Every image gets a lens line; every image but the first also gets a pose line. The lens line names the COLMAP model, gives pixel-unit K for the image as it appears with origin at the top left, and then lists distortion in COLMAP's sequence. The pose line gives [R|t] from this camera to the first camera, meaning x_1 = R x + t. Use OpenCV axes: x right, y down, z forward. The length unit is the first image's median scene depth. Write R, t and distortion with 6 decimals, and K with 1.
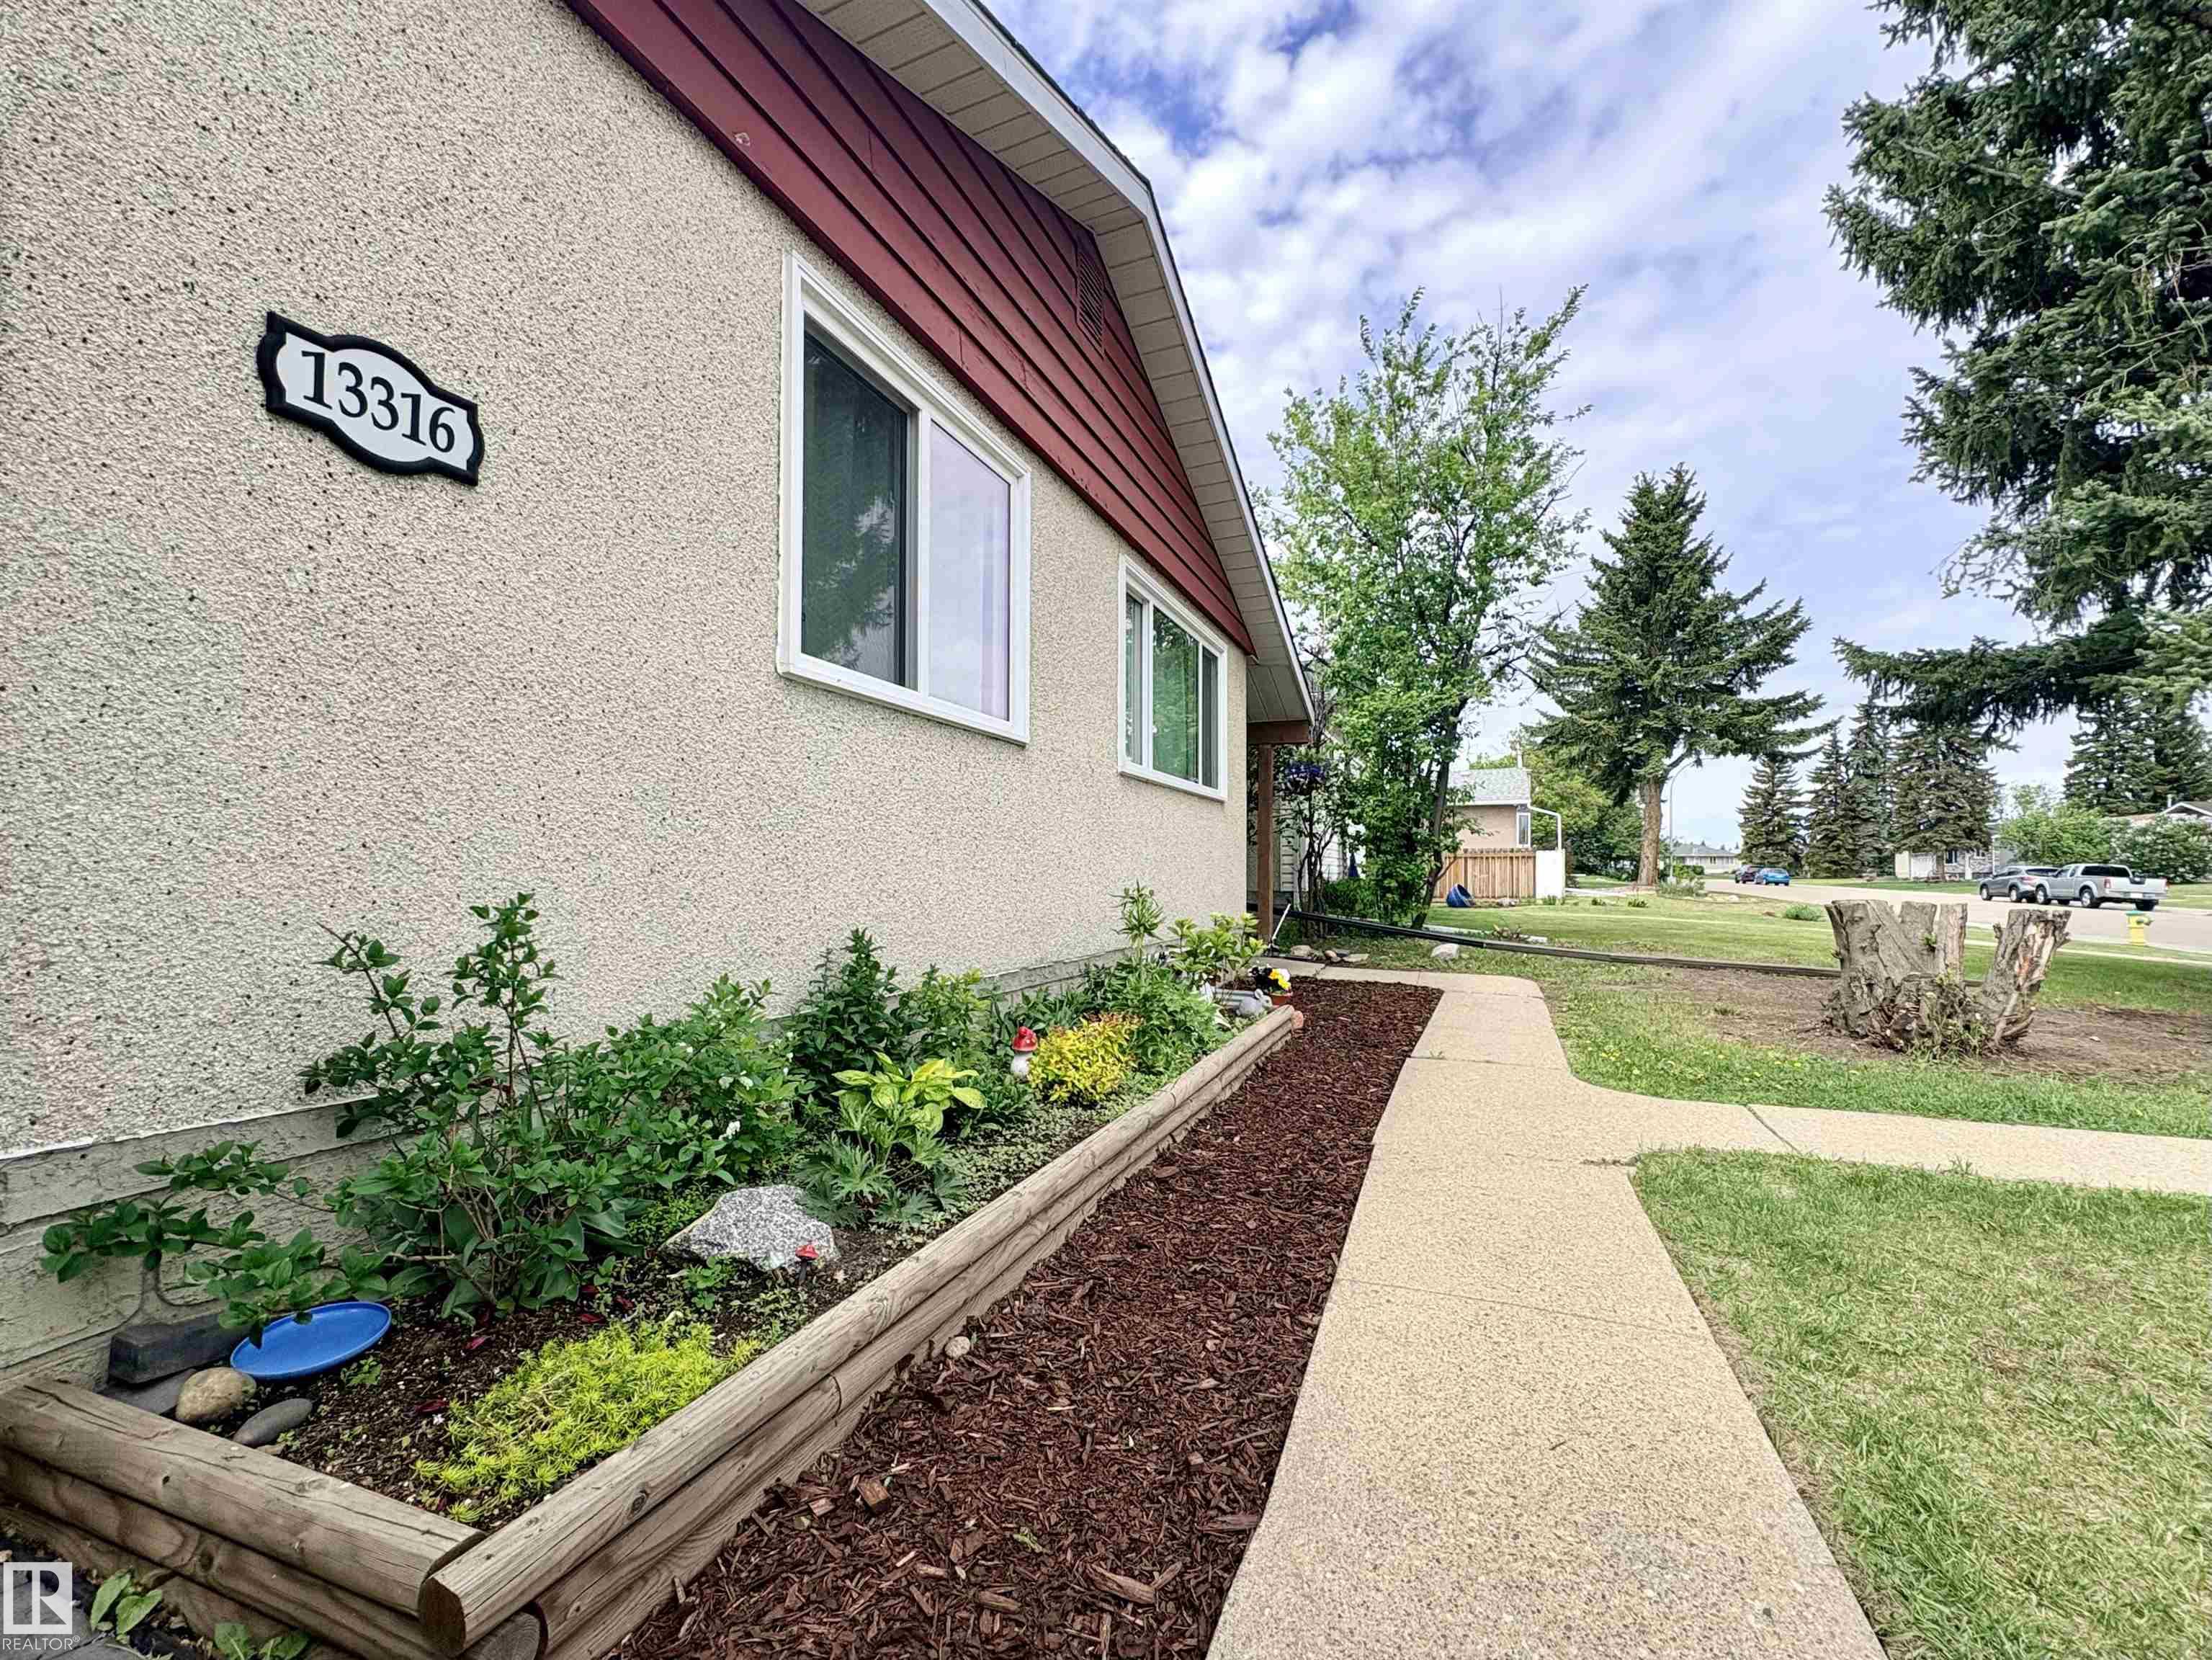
lens RADIAL K [[926.7, 0, 1101.6], [0, 926.7, 858.8], [0, 0, 1]] dist [-0.001085, 0.000405]
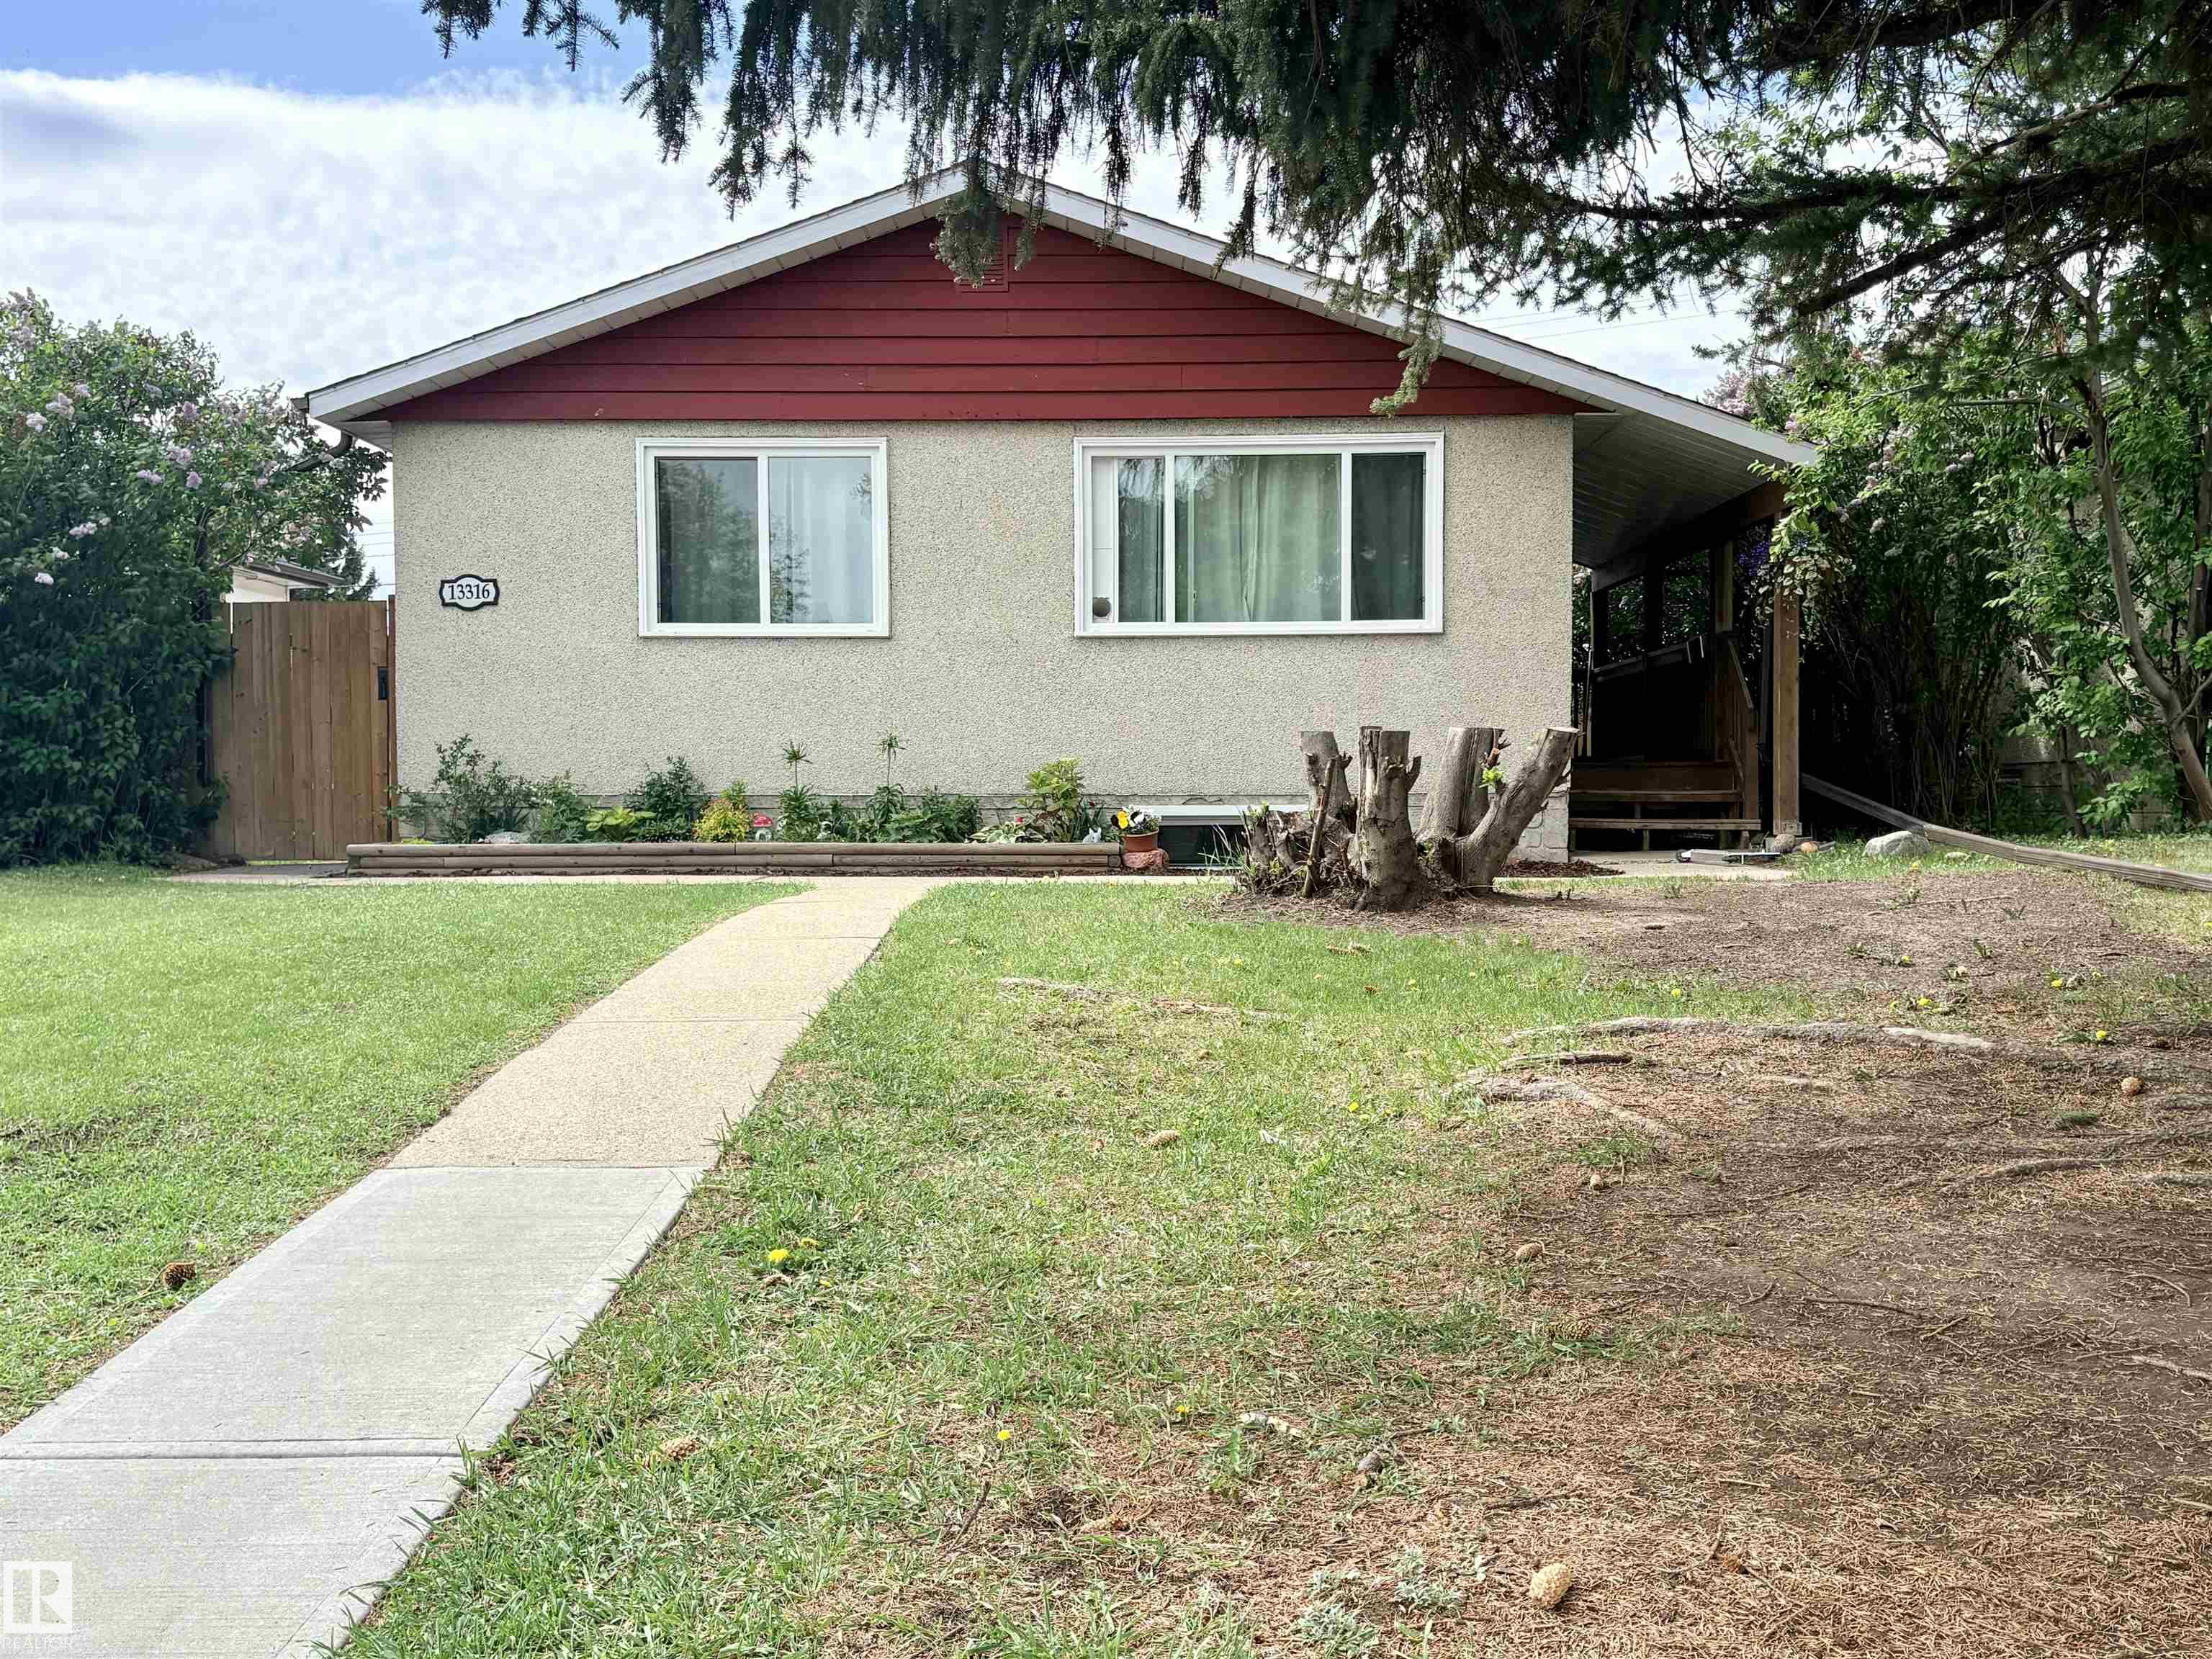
lens RADIAL K [[2127.8, 0, 1107.9], [0, 2127.8, 847.1], [0, 0, 1]] dist [0.155771, -0.392951]
pose [[0.368165, 0.018861, -0.929569, 6.541848], [0.020529, 0.999386, 0.028408, 0.239424], [0.929534, -0.029541, 0.367552, 0.211613]]
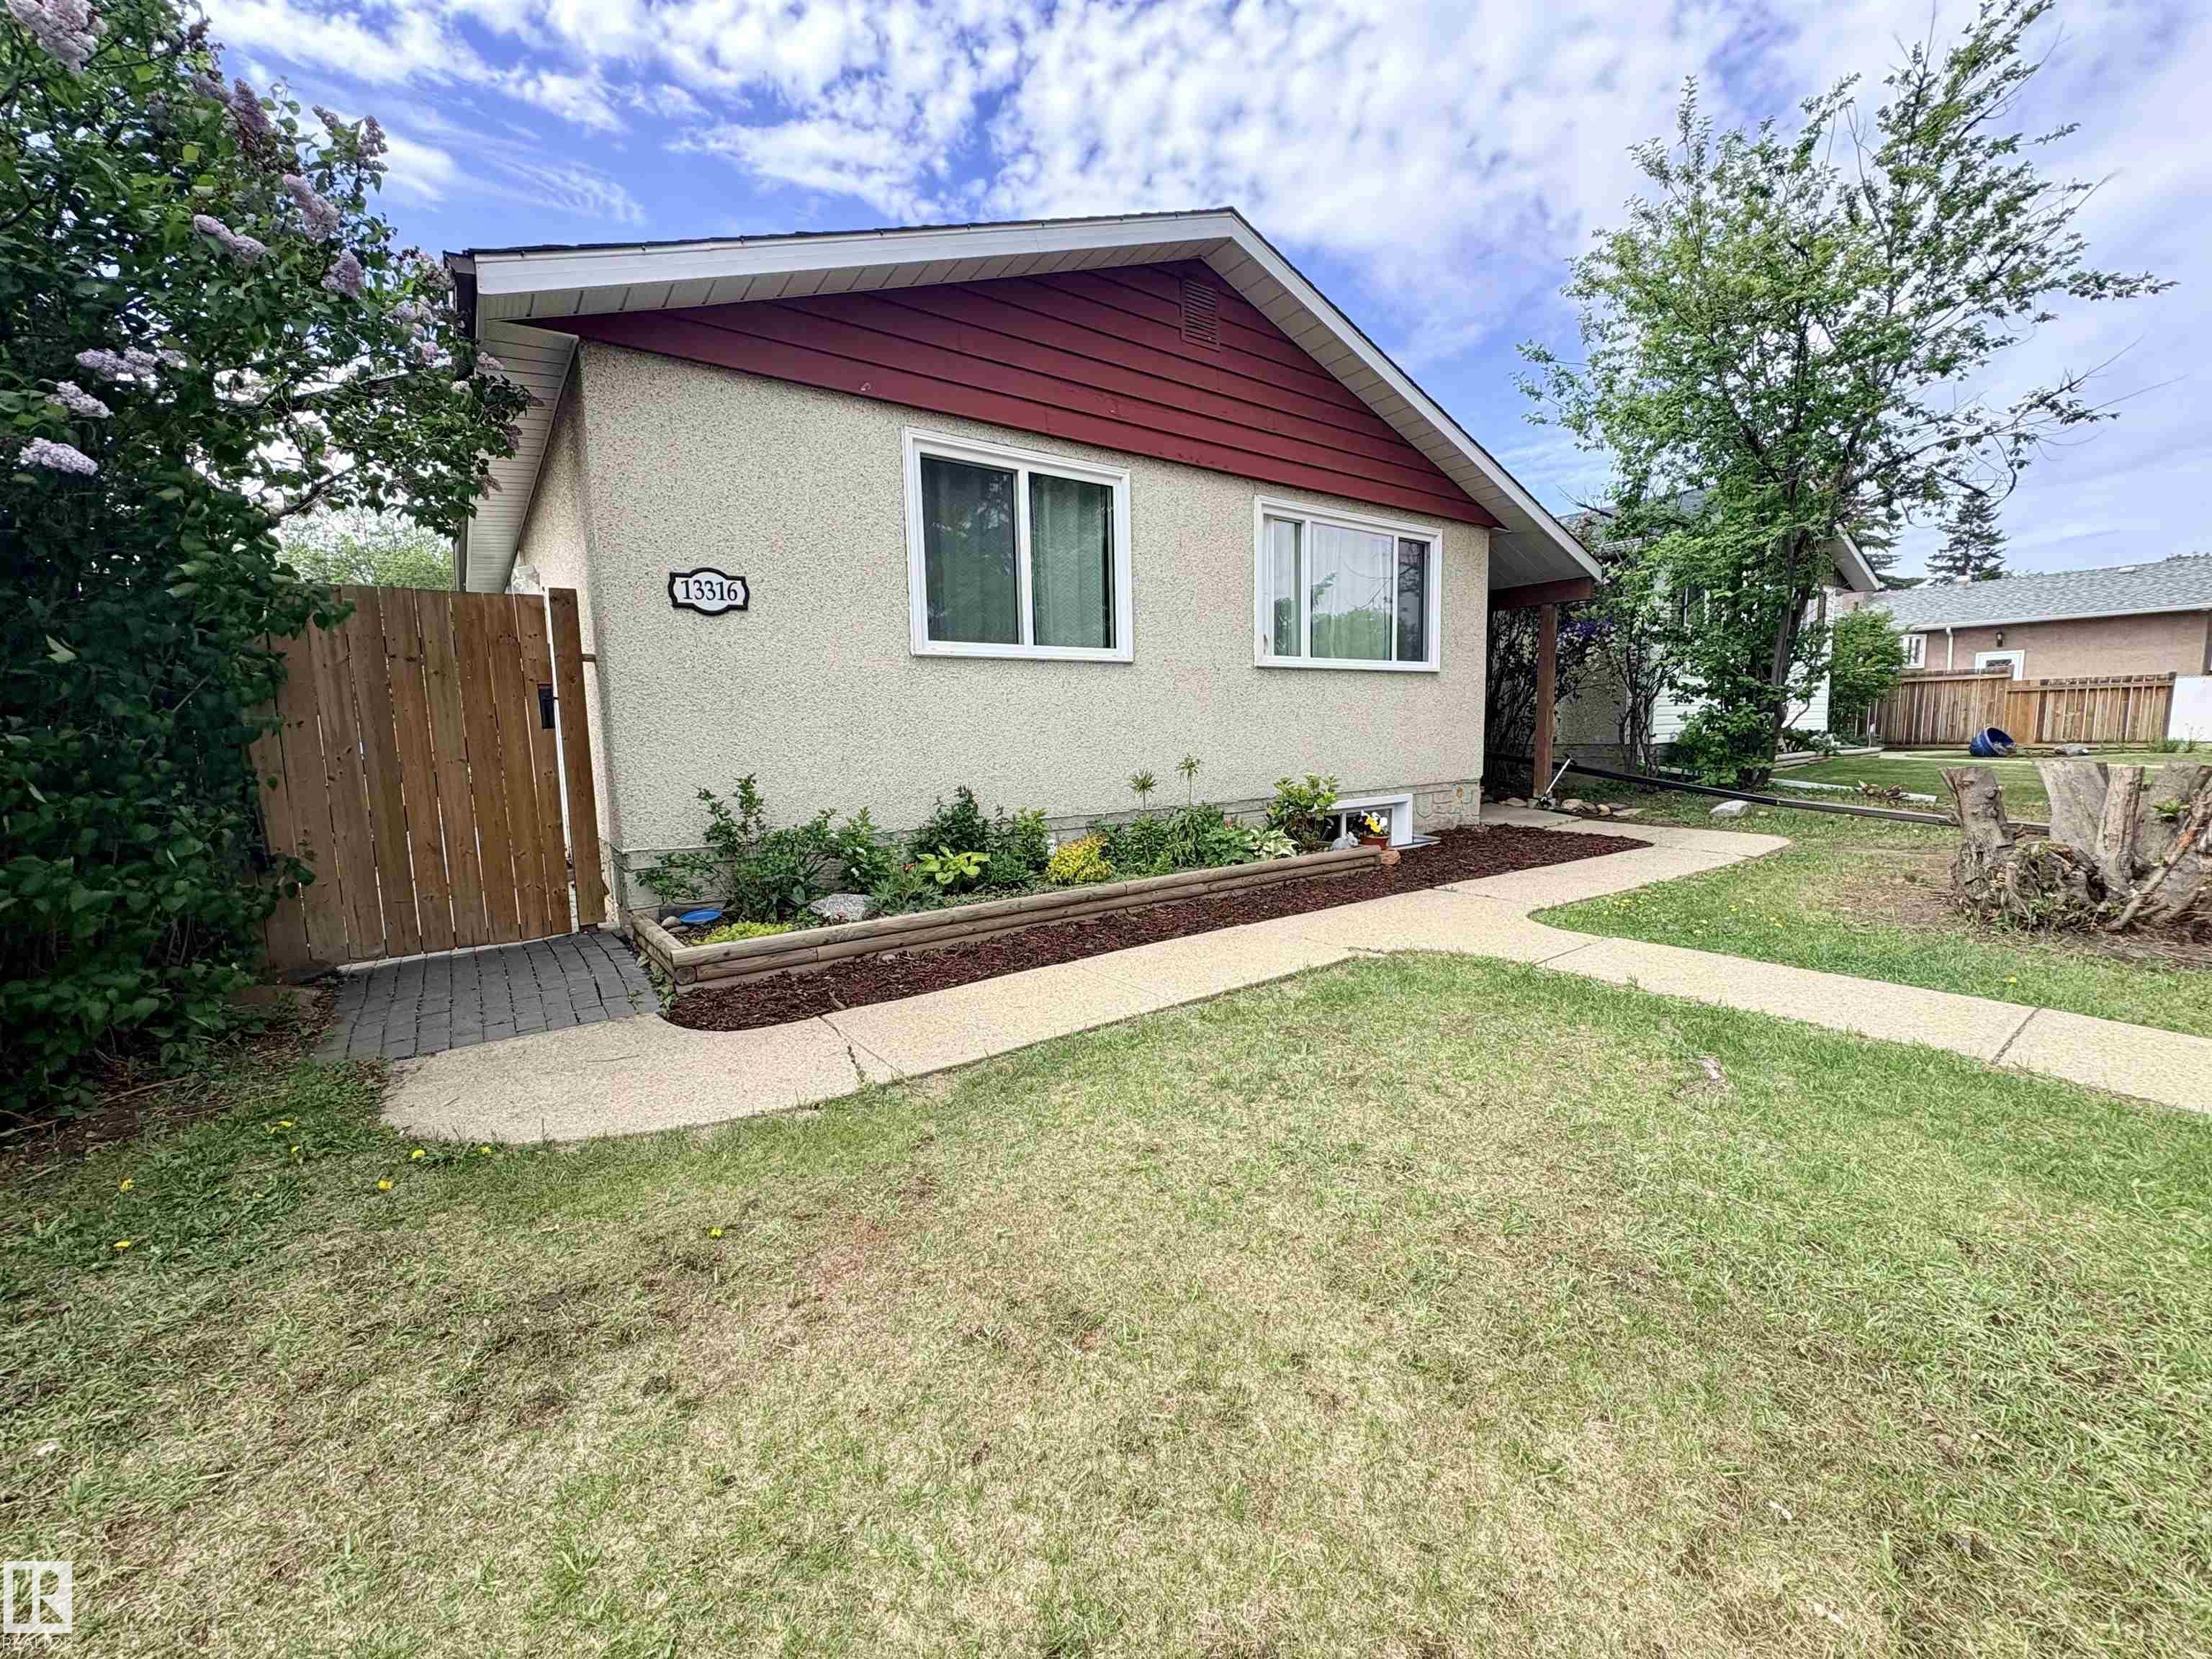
lens RADIAL K [[880.2, 0, 1106.6], [0, 880.2, 826.9], [0, 0, 1]] dist [0.000524, -0.000191]
pose [[0.850068, 0.037191, -0.525358, 1.365993], [0.033237, 0.991727, 0.123985, -0.077832], [0.525623, -0.122857, 0.841799, -0.546462]]
